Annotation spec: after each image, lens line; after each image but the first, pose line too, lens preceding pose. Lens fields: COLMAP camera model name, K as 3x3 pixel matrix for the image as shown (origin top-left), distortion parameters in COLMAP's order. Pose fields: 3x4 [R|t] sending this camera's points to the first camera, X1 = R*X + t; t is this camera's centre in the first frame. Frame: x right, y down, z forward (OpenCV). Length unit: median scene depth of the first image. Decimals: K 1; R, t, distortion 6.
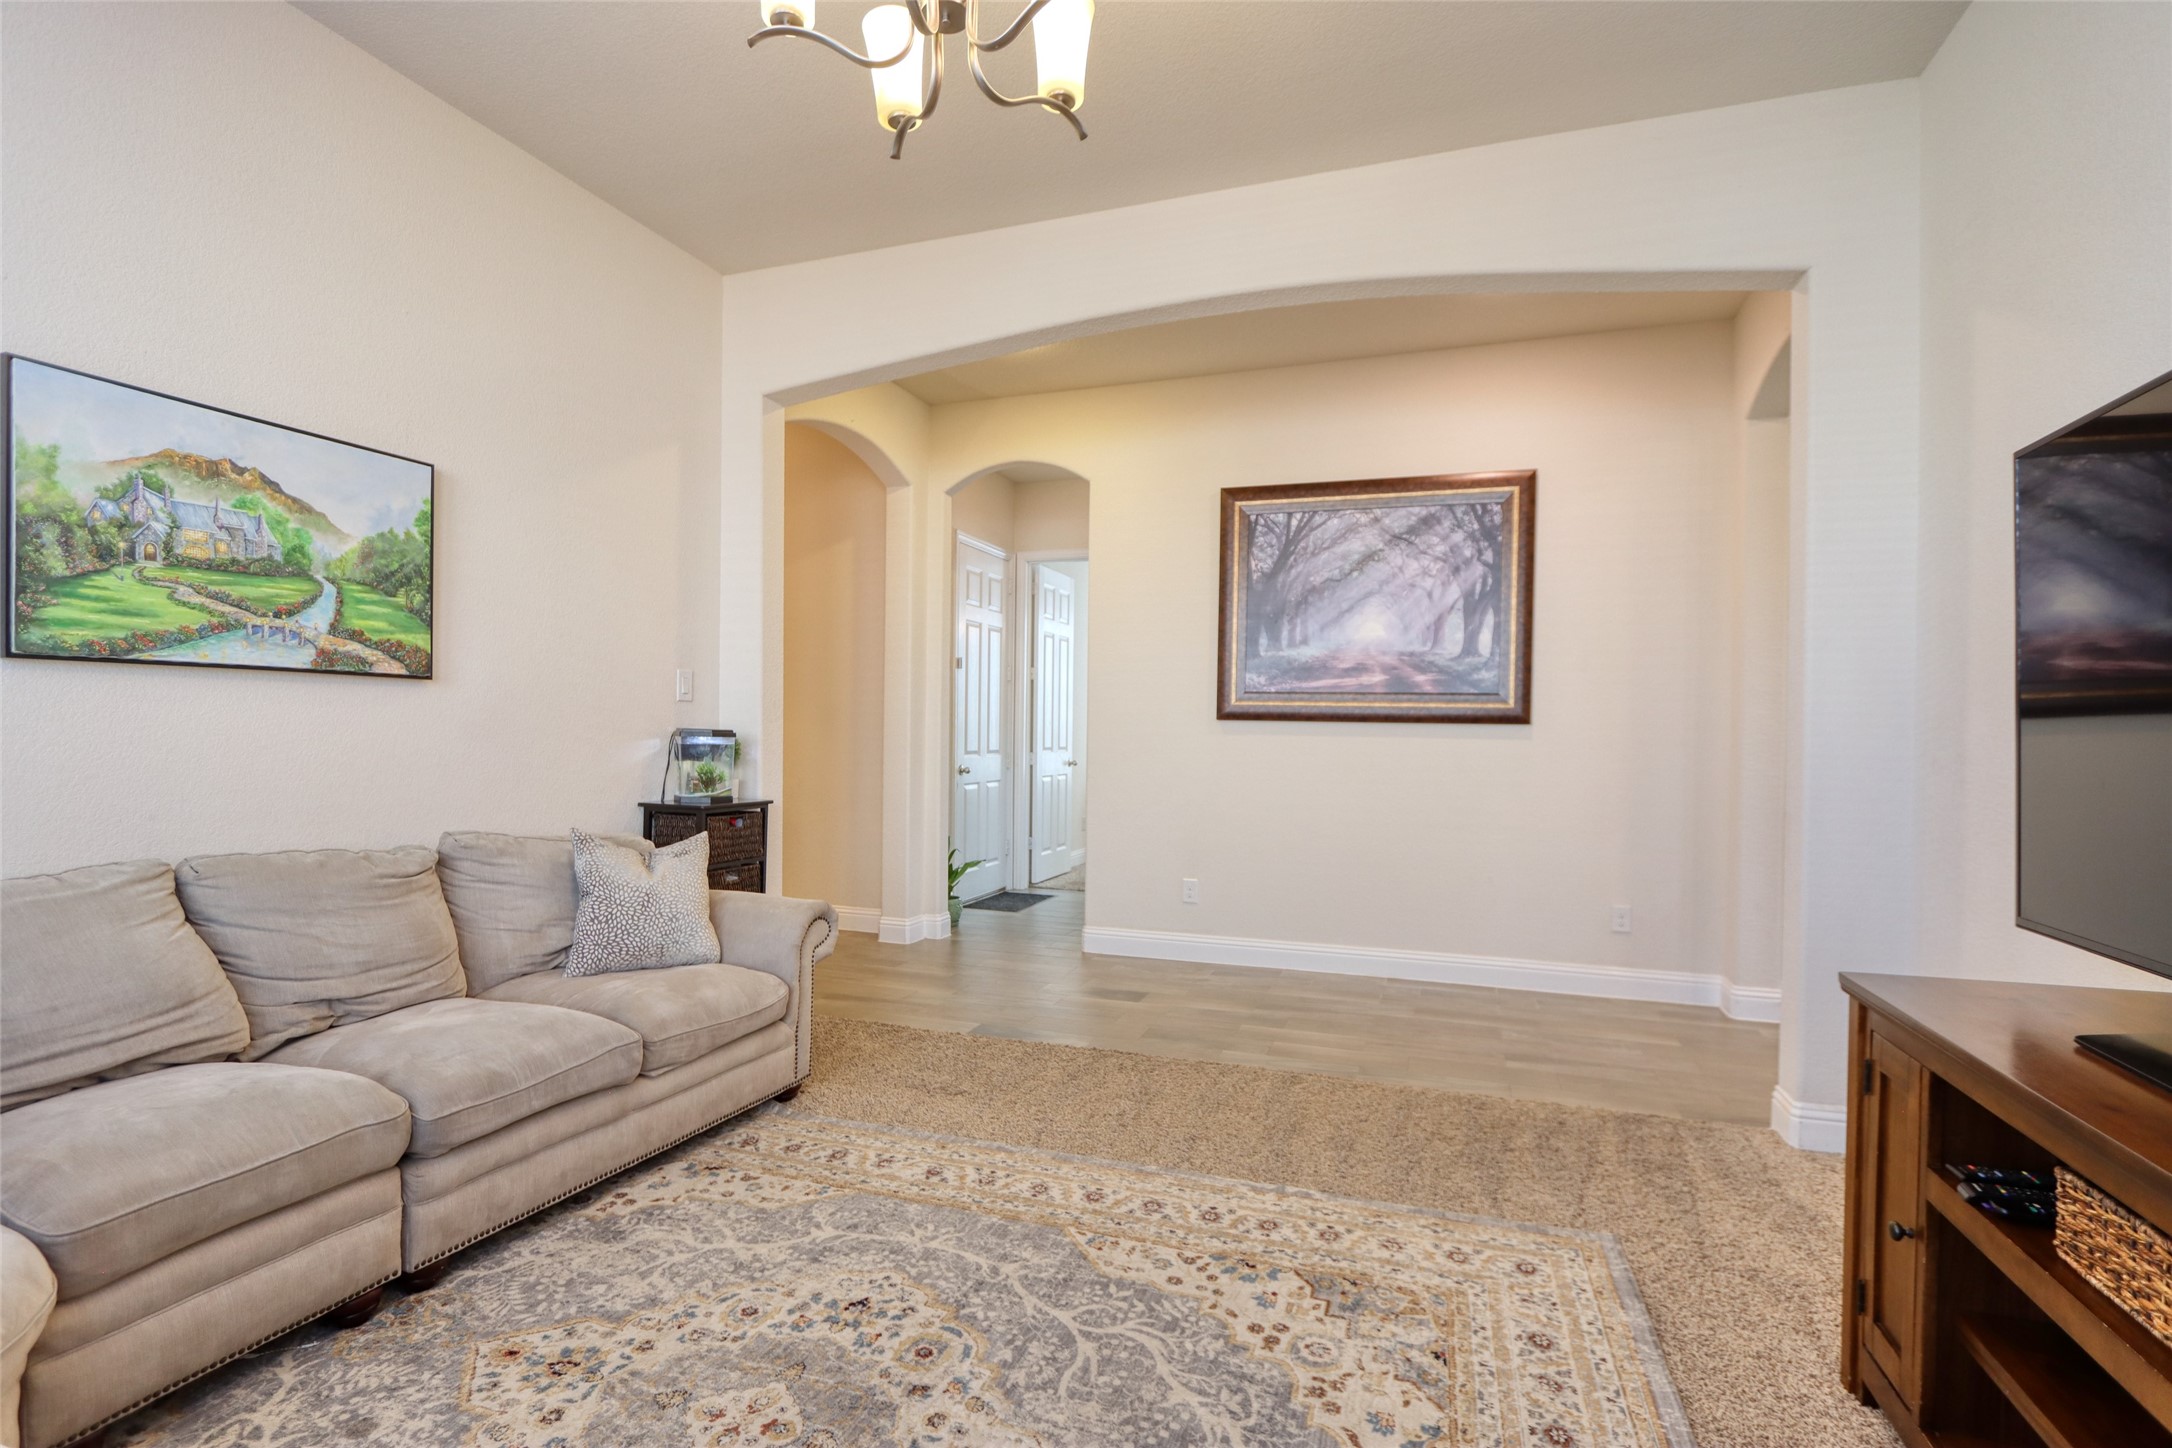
lens RADIAL K [[1080.5, 0, 1092.2], [0, 1080.5, 741.9], [0, 0, 1]] dist [-0.019276, 0.004520]
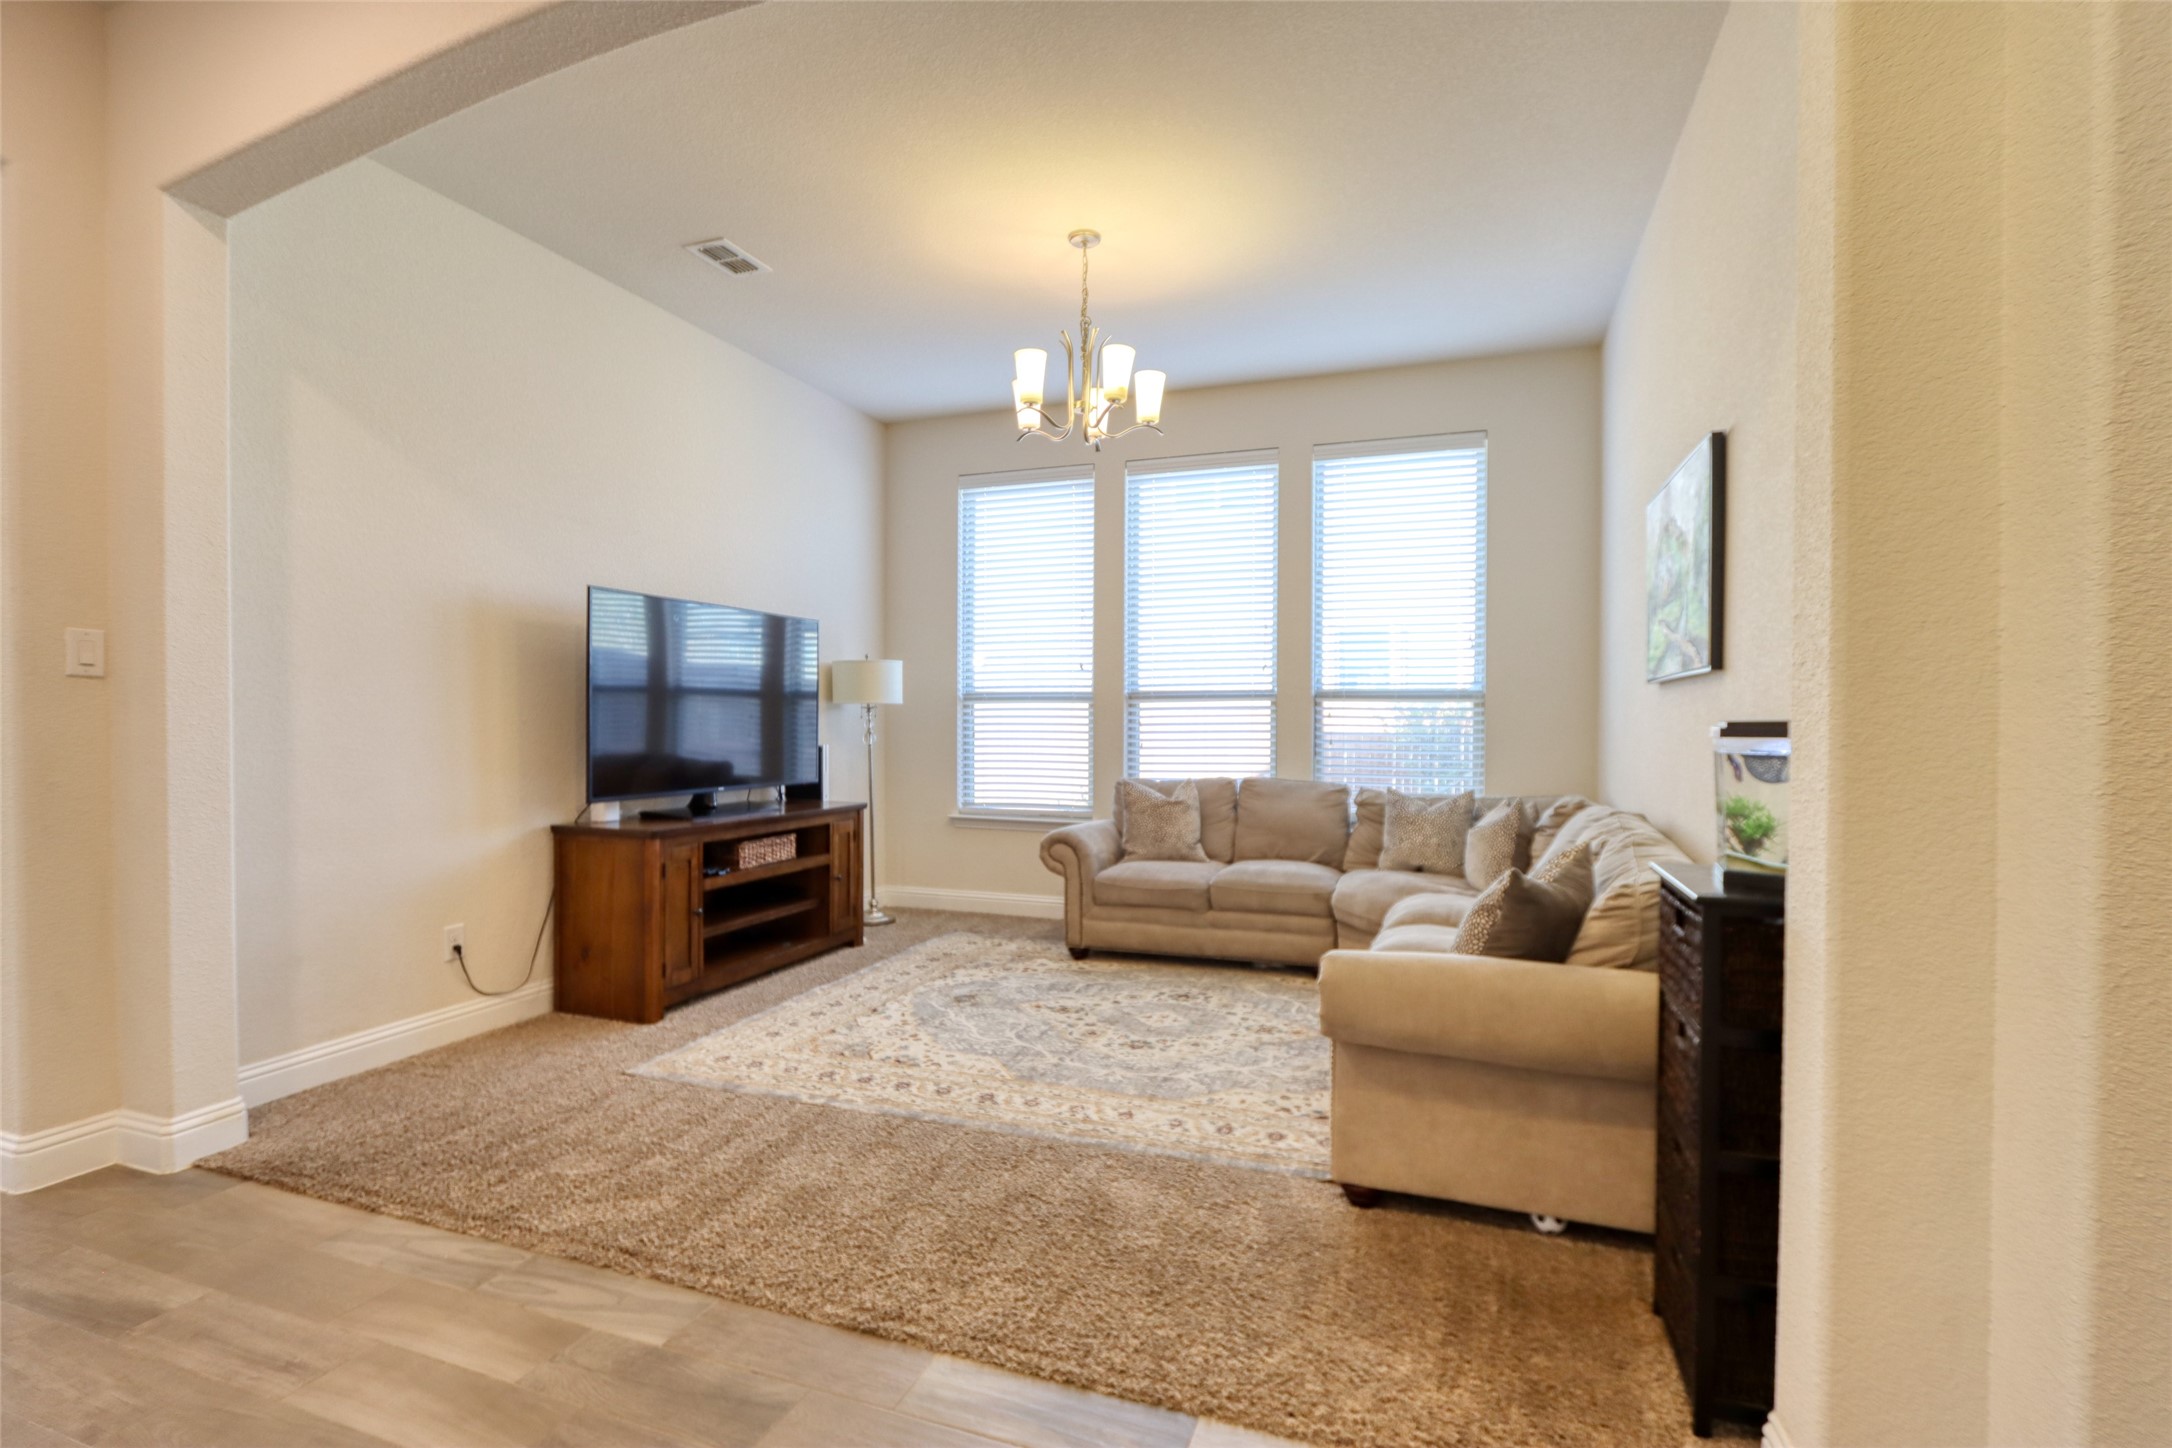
lens RADIAL K [[1080.5, 0, 1092.2], [0, 1080.5, 741.9], [0, 0, 1]] dist [-0.019276, 0.004520]
pose [[-0.999907, -0.013148, 0.003685, -0.132912], [-0.013044, 0.999551, 0.026977, -0.020400], [-0.004038, 0.026927, -0.999629, 2.524732]]
